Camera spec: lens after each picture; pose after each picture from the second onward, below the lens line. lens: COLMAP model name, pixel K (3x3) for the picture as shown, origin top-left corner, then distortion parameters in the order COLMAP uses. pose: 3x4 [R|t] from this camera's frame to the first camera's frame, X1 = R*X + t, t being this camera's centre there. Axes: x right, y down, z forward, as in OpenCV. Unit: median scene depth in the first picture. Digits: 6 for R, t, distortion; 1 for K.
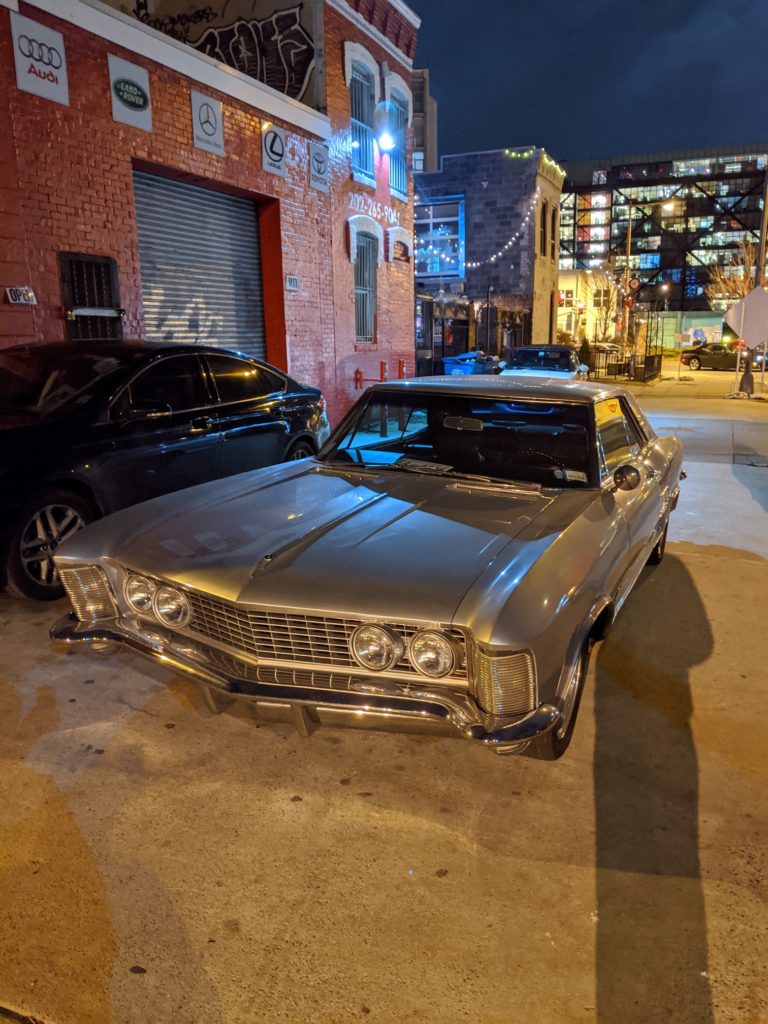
lens RADIAL K [[807.3, 0, 386.6], [0, 807.3, 515.8], [0, 0, 1]] dist [0.029457, -0.060416]
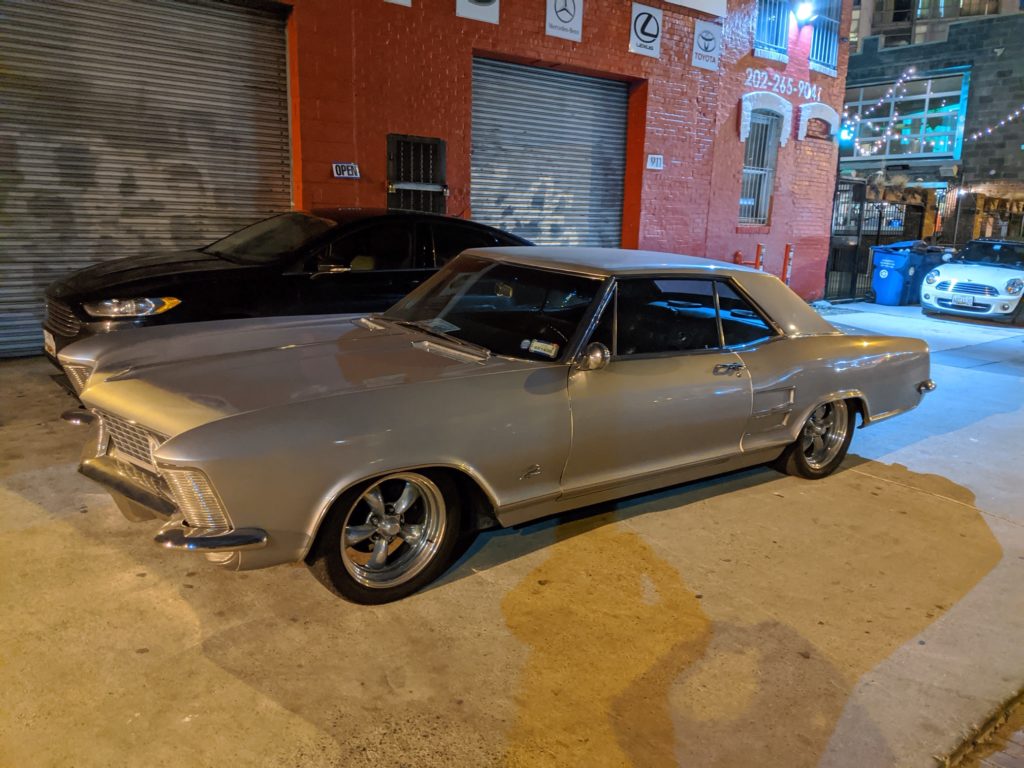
lens RADIAL K [[807.3, 0, 509.0], [0, 807.3, 390.4], [0, 0, 1]] dist [0.029457, -0.060416]
pose [[0.876552, 0.125129, -0.464758, 0.237408], [-0.131662, 0.991122, 0.018525, -0.004036], [0.462949, 0.044953, 0.885244, 0.047212]]
